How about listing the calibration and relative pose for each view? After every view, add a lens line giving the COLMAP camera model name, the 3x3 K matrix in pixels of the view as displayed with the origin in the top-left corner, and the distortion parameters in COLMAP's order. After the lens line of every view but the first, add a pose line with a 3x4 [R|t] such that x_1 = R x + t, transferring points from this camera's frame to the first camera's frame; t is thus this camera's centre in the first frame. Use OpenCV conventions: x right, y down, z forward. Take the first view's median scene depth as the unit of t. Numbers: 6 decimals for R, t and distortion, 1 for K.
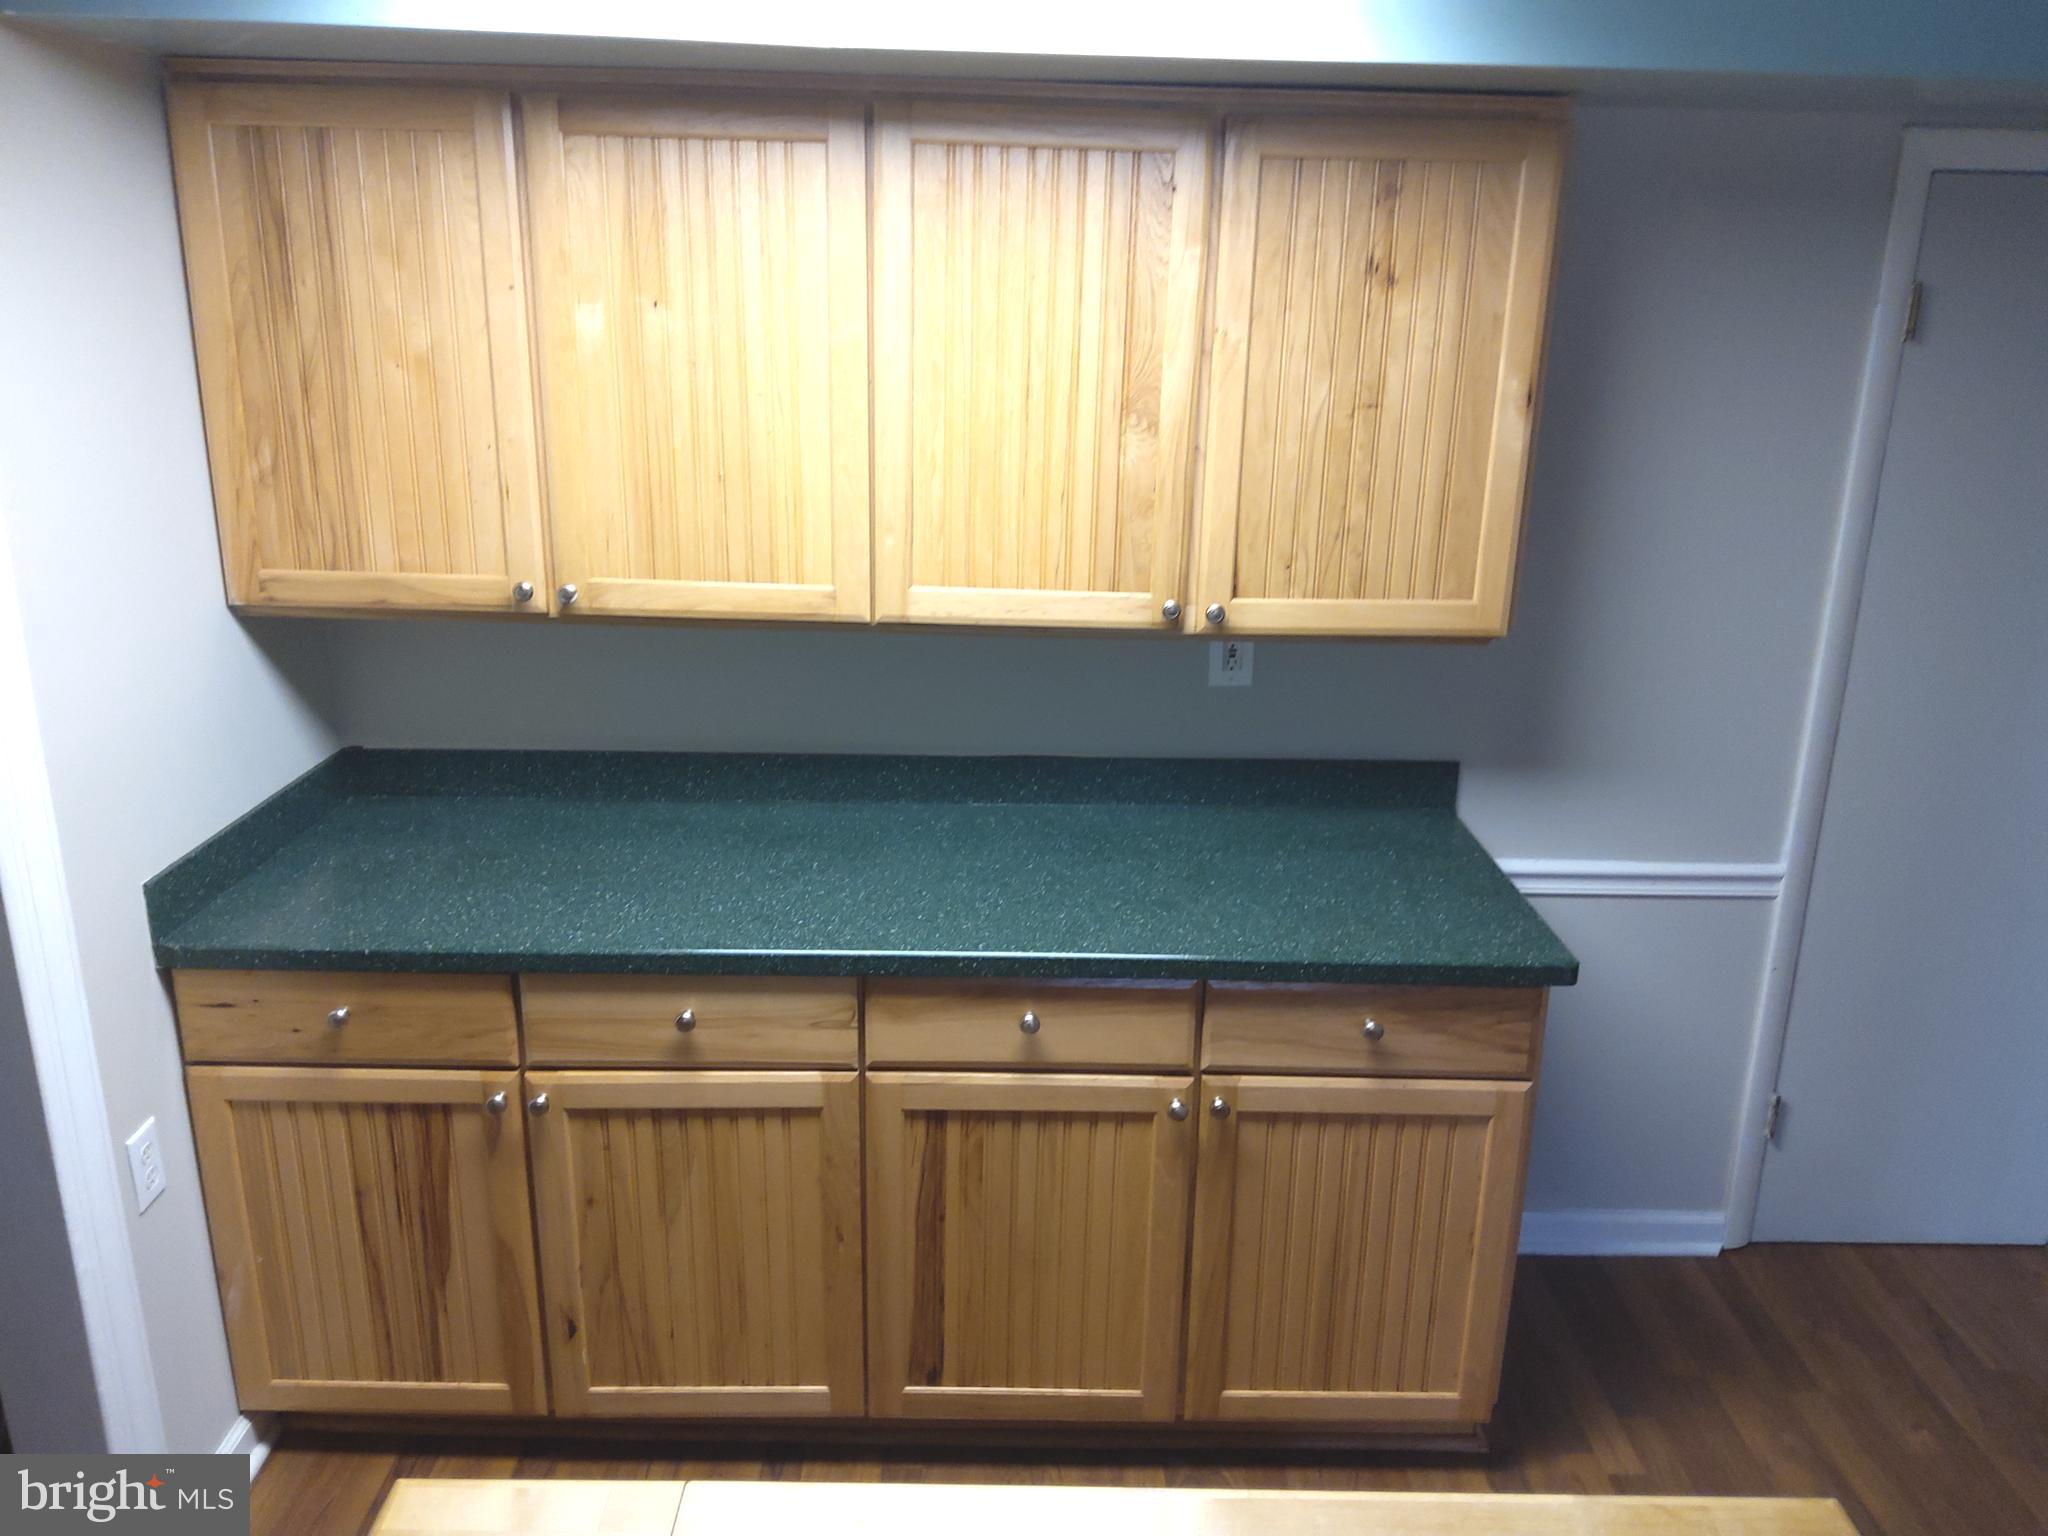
lens RADIAL K [[1550.9, 0, 1026.0], [0, 1550.9, 748.7], [0, 0, 1]] dist [0.094703, -0.117434]
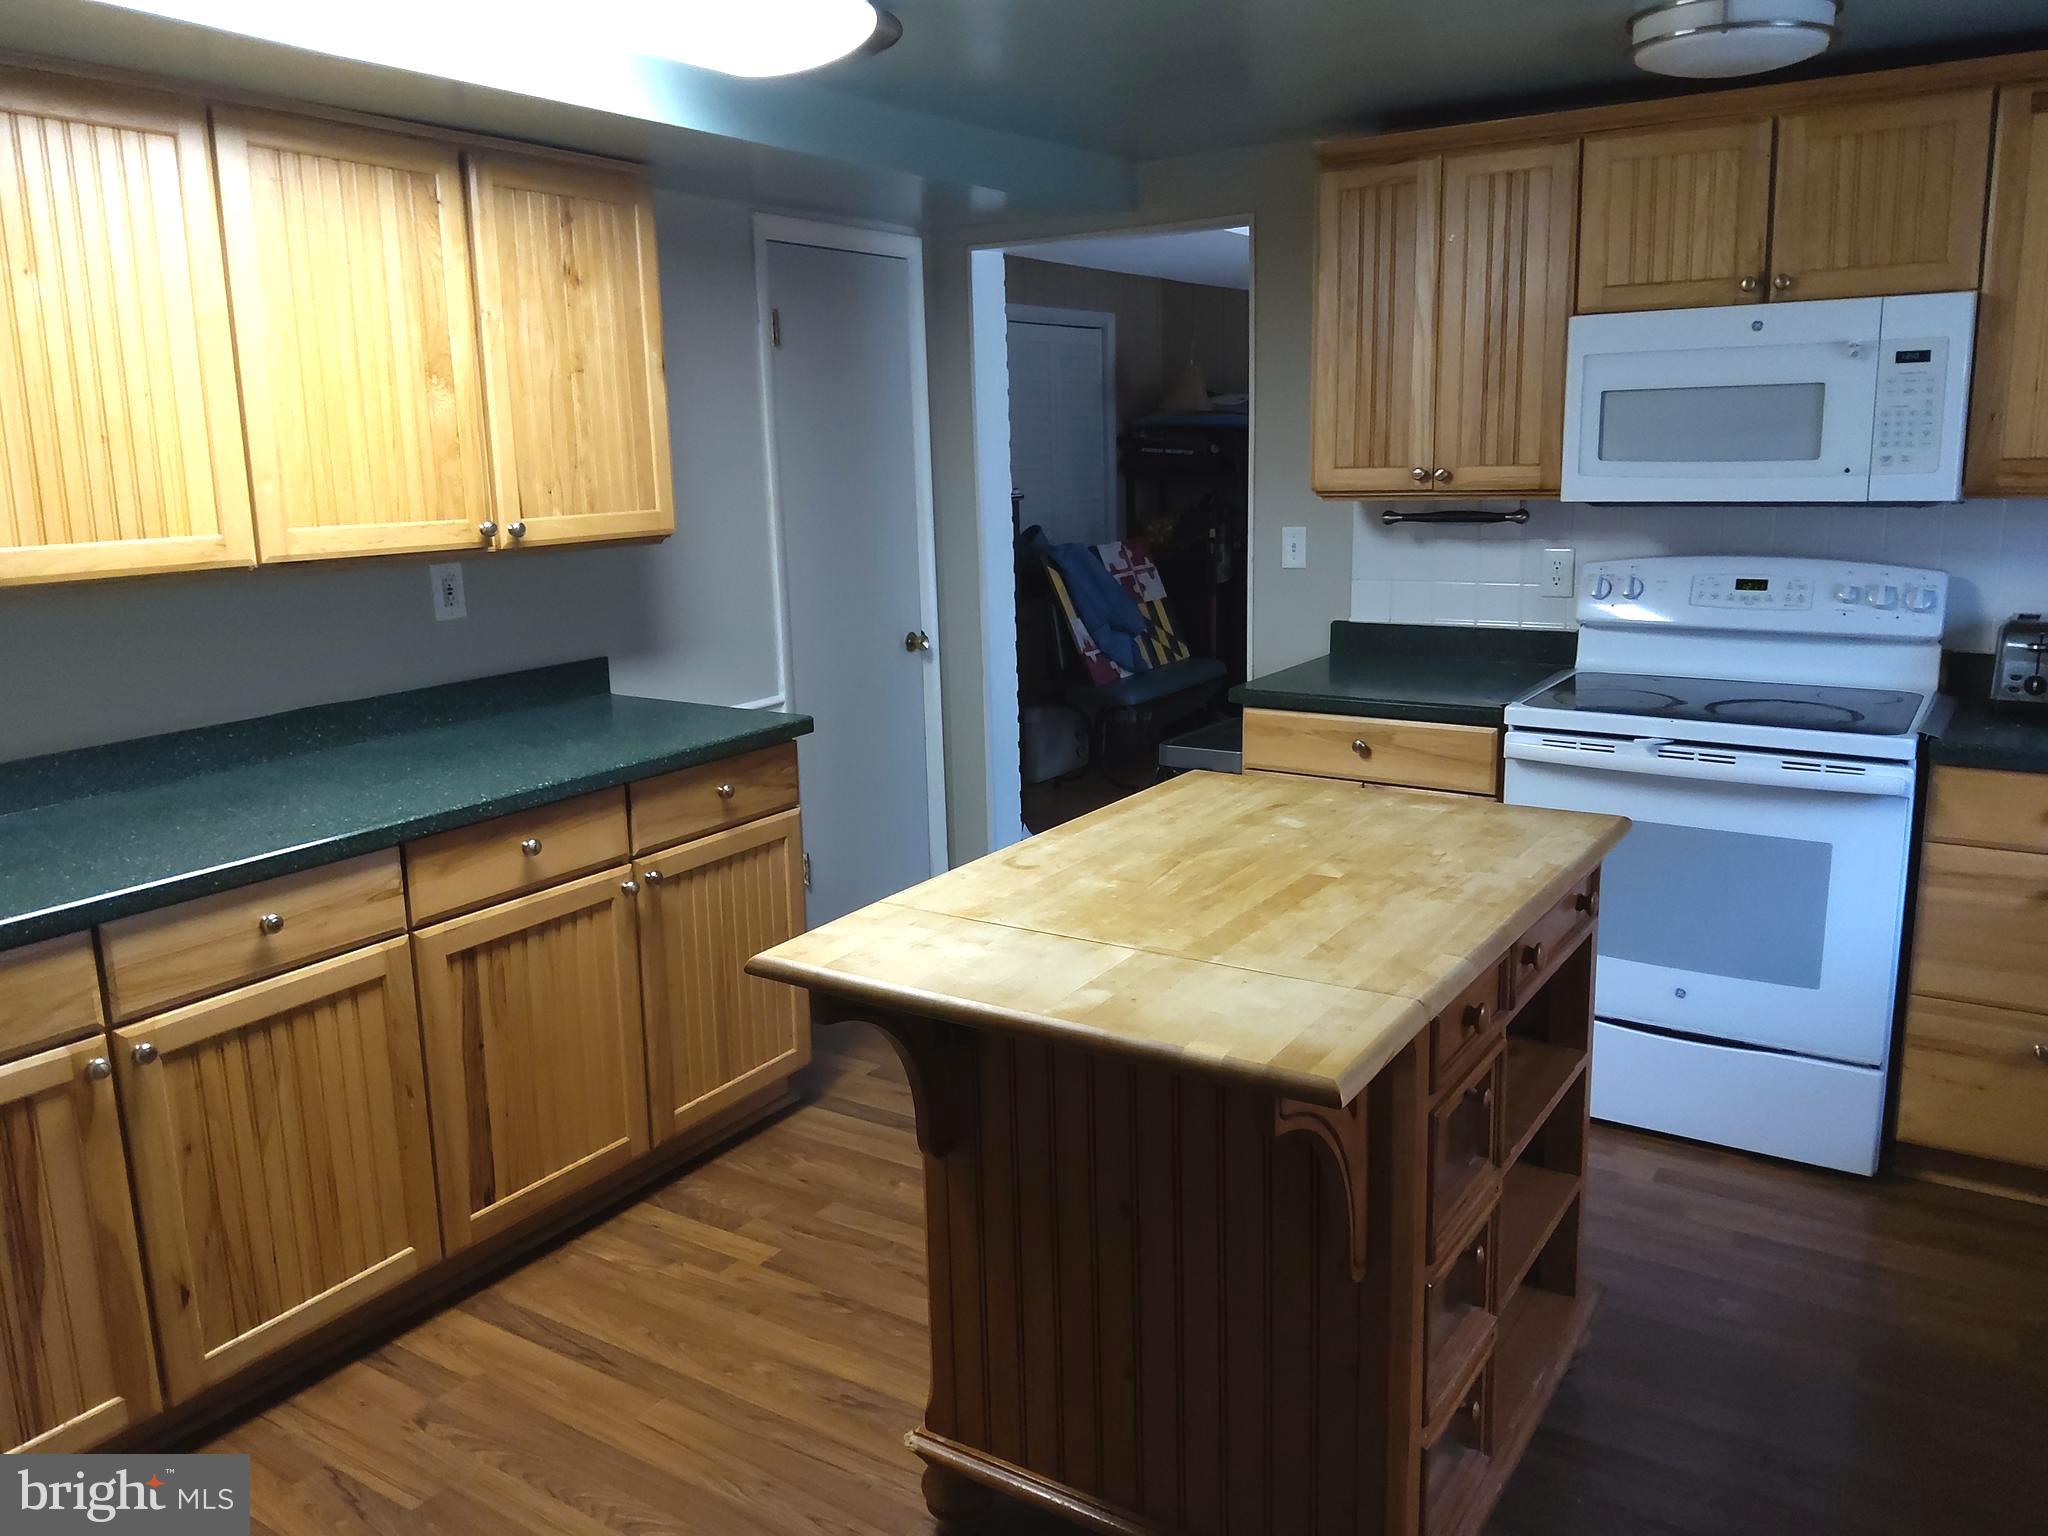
lens RADIAL K [[1550.9, 0, 1026.0], [0, 1550.9, 748.7], [0, 0, 1]] dist [0.094703, -0.117434]
pose [[0.551795, -0.202920, 0.808916, -0.753533], [0.284526, 0.957558, 0.046120, 0.151656], [-0.783943, 0.204710, 0.586112, -0.060434]]
